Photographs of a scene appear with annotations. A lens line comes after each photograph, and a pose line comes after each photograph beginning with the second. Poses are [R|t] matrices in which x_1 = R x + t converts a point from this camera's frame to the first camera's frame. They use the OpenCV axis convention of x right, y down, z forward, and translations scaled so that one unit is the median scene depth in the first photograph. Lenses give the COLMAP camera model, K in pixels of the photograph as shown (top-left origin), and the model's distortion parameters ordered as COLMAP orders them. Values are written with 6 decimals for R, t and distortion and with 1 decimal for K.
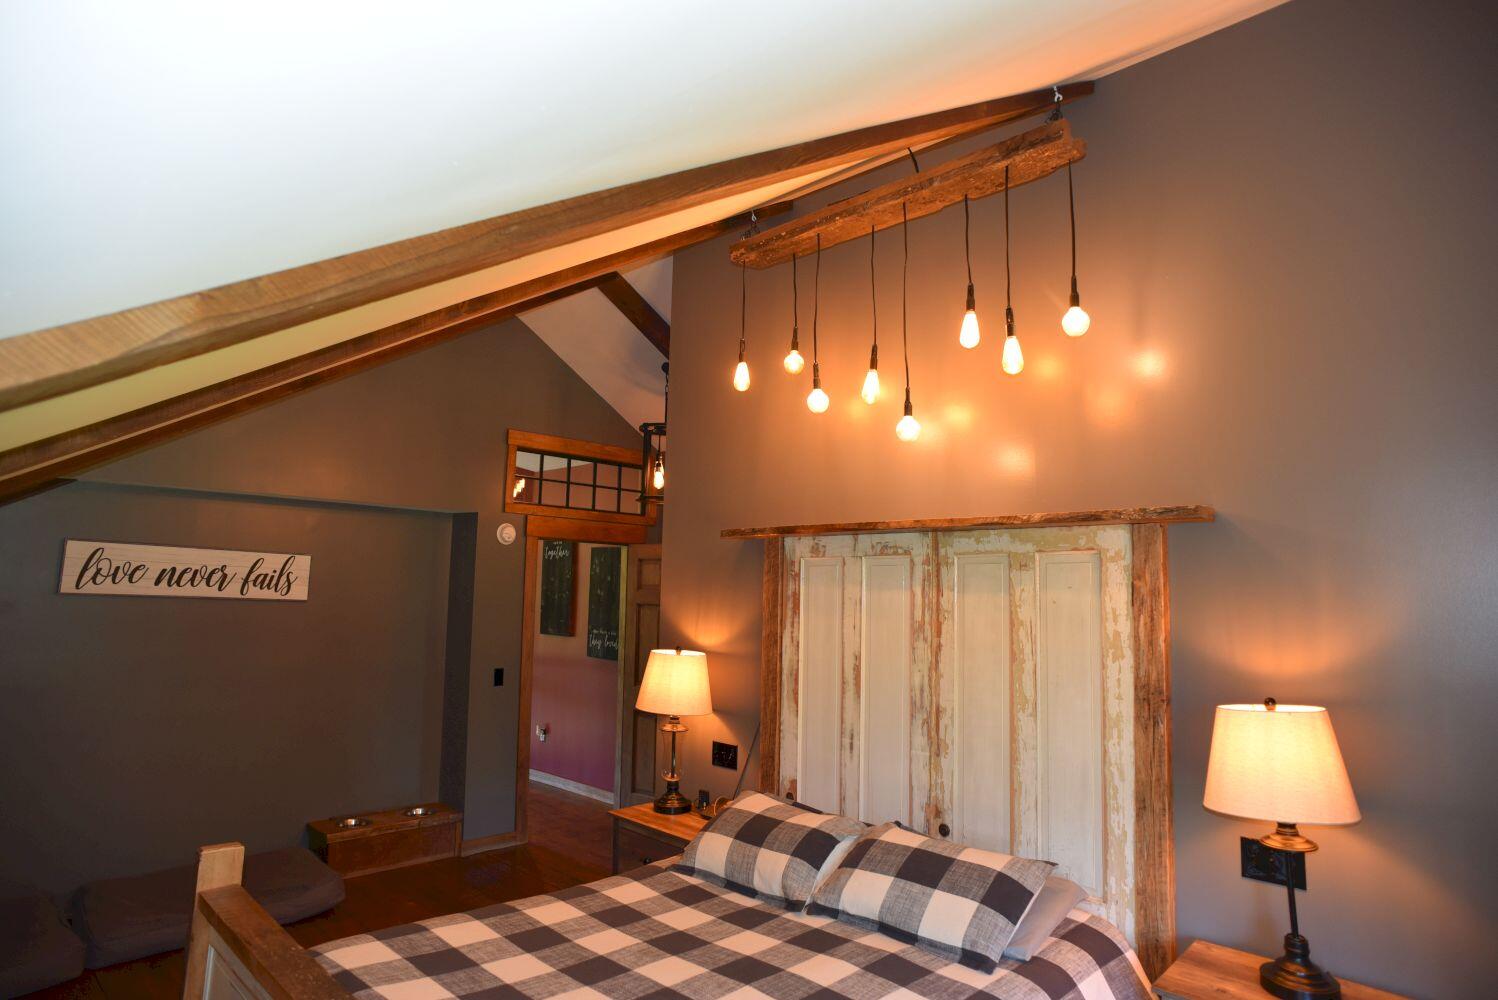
lens RADIAL K [[856.2, 0, 746.9], [0, 856.2, 496.8], [0, 0, 1]] dist [-0.102290, 0.075452]
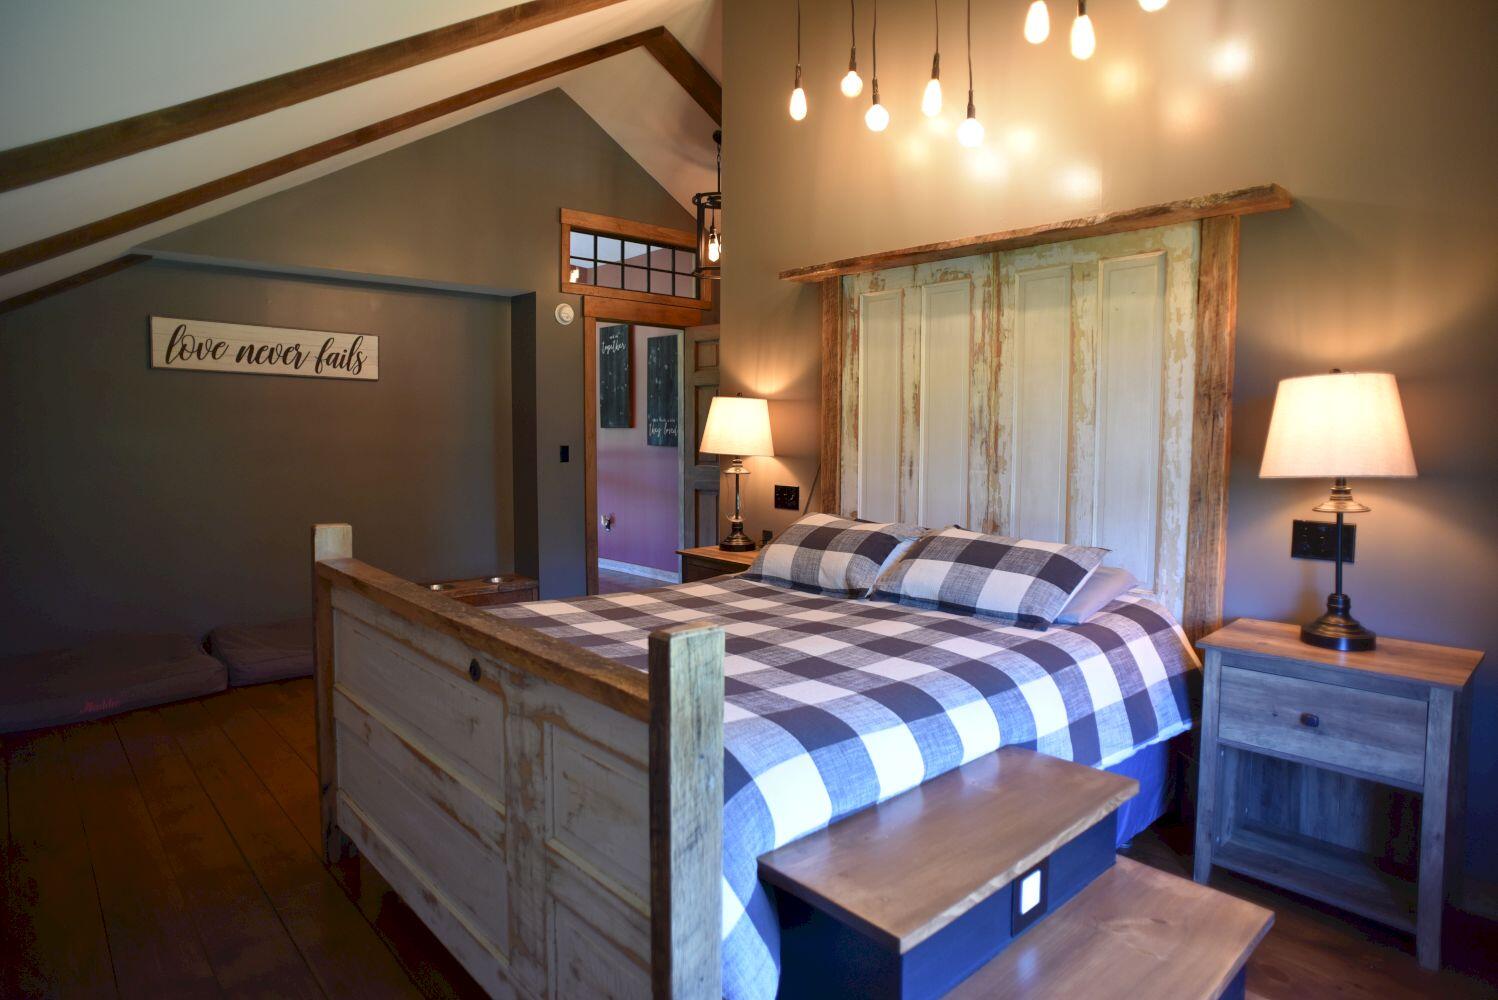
lens RADIAL K [[856.2, 0, 746.9], [0, 856.2, 496.8], [0, 0, 1]] dist [-0.102290, 0.075452]
pose [[0.998007, -0.012859, -0.061784, -0.012105], [0.024165, 0.982273, 0.185893, 0.131589], [0.058298, -0.187016, 0.980626, -0.033371]]
